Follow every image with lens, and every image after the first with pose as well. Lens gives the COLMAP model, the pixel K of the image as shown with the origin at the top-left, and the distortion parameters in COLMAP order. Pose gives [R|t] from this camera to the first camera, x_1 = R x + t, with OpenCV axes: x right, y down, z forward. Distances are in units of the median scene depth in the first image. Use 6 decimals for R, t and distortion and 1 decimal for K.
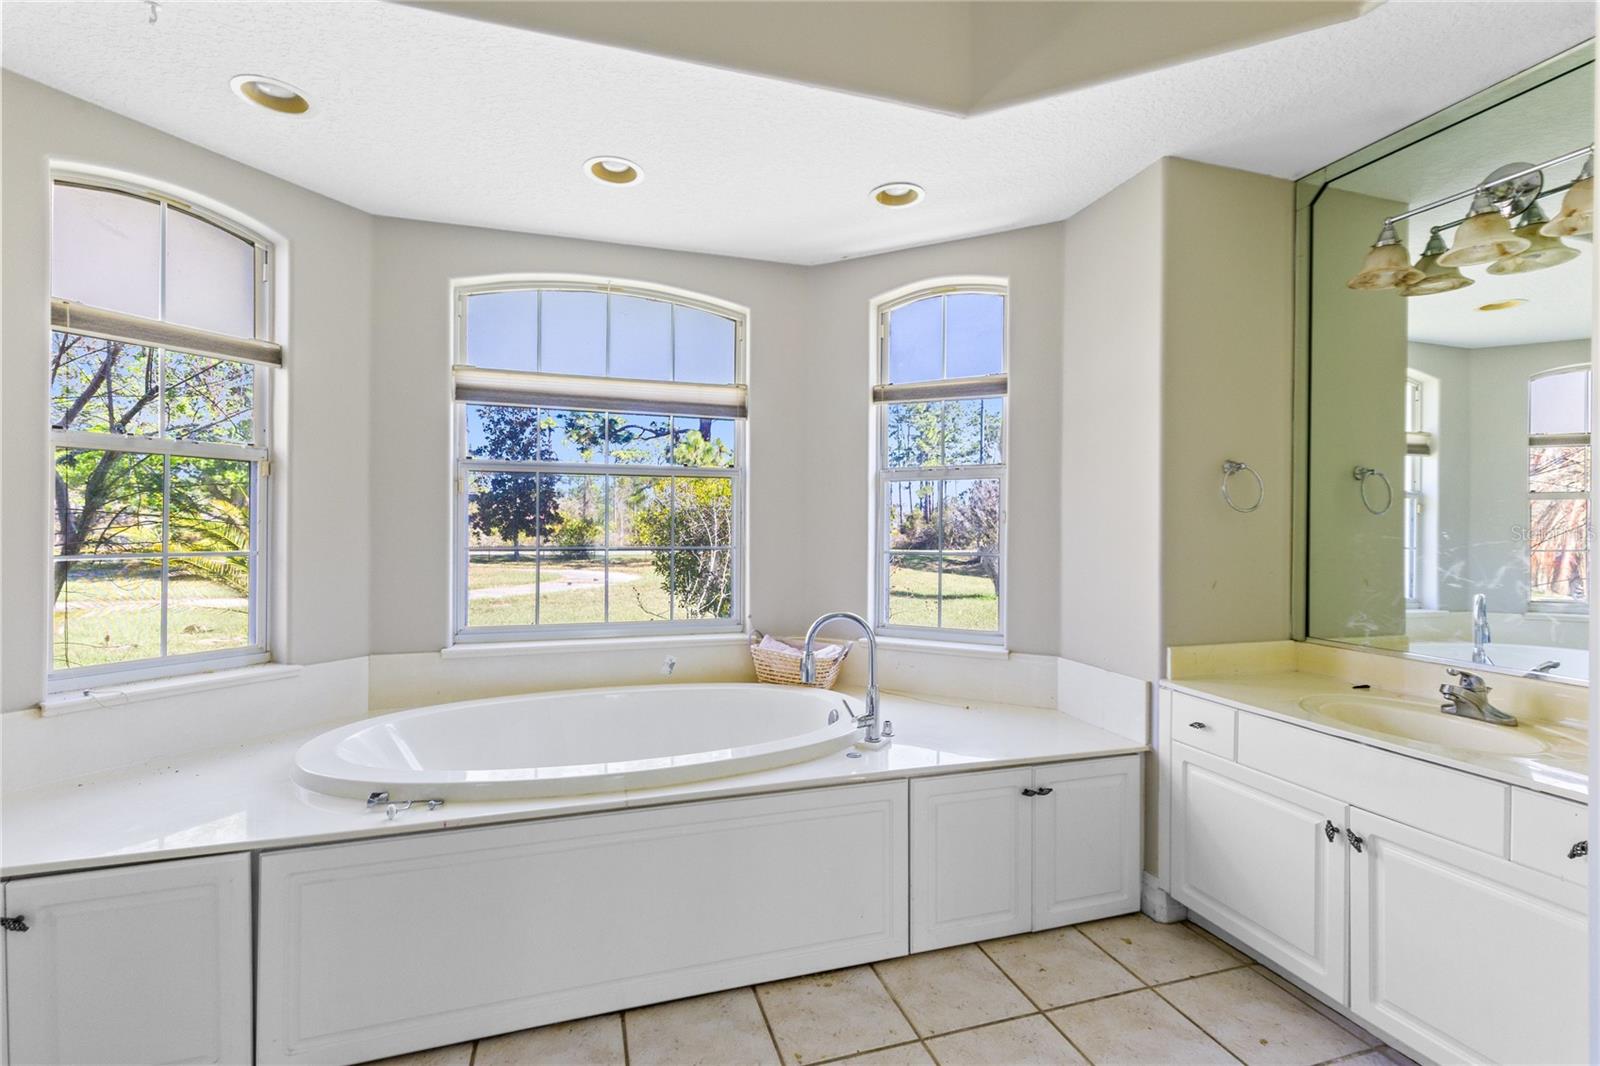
lens RADIAL K [[719.6, 0, 797.6], [0, 719.6, 526.5], [0, 0, 1]] dist [0.012561, -0.000258]
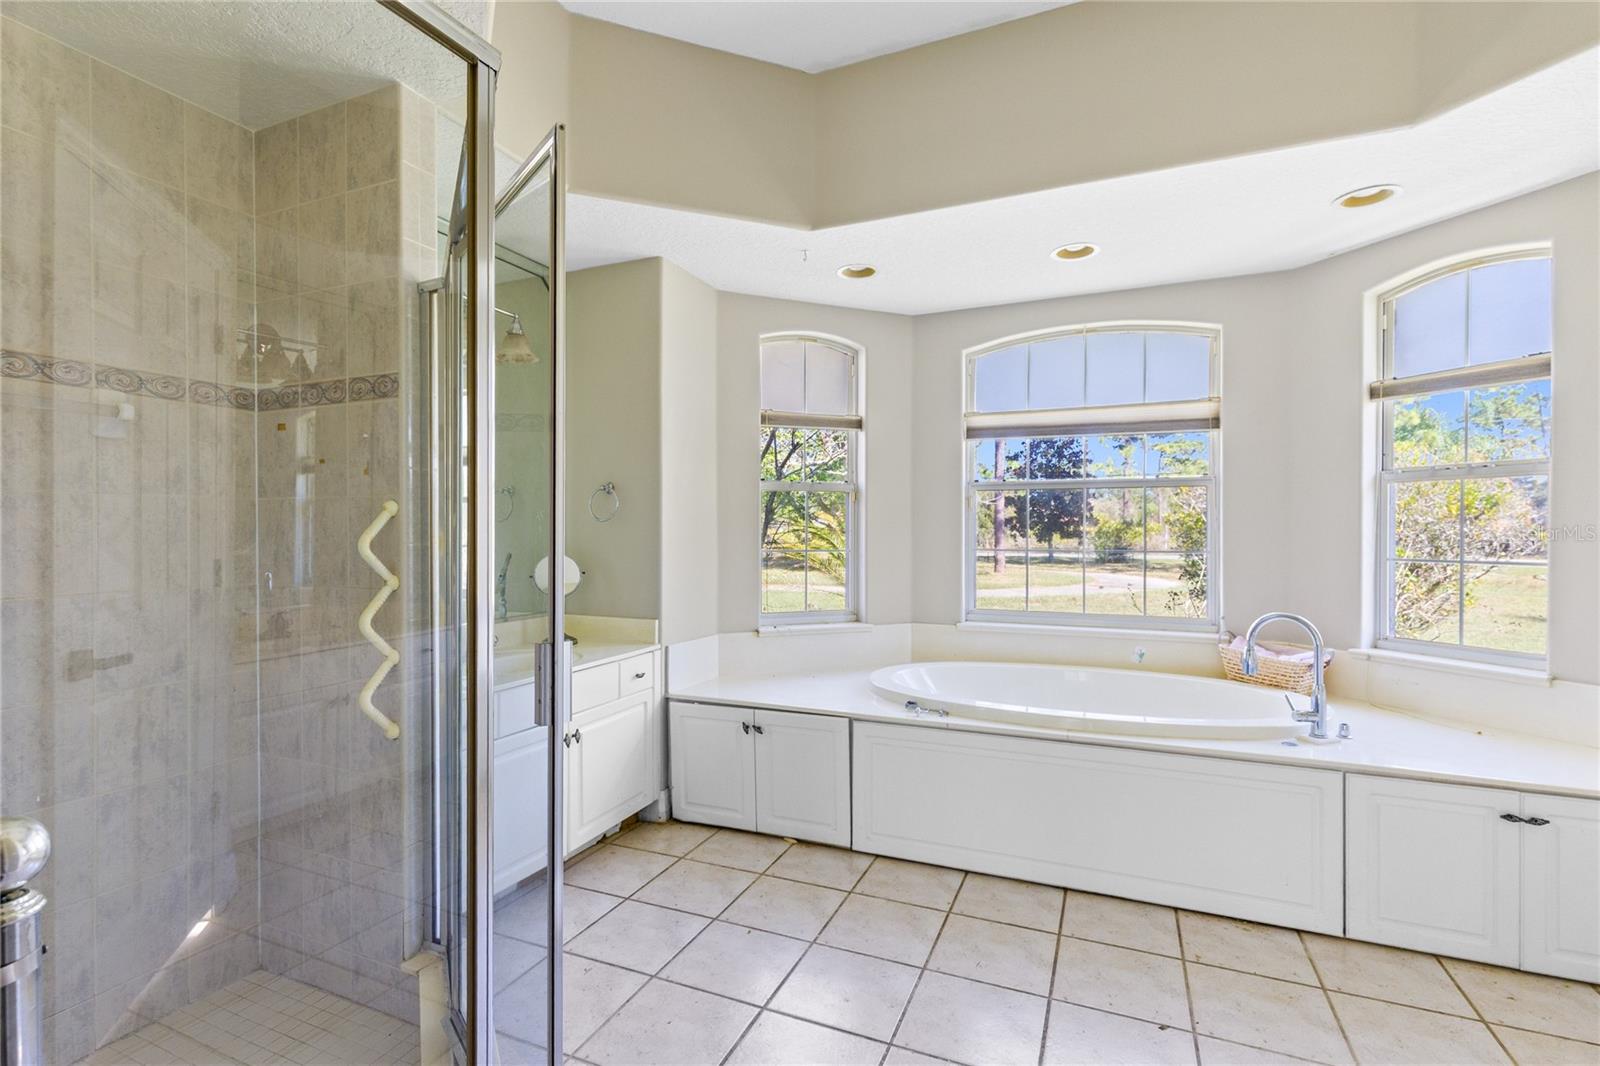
lens RADIAL K [[734.3, 0, 796.9], [0, 734.3, 538.0], [0, 0, 1]] dist [-0.038402, -0.000448]
pose [[0.759575, 0.003163, -0.650412, 0.160019], [0.005310, 0.999925, 0.011064, -0.006758], [0.650398, -0.011858, 0.759501, -0.223284]]
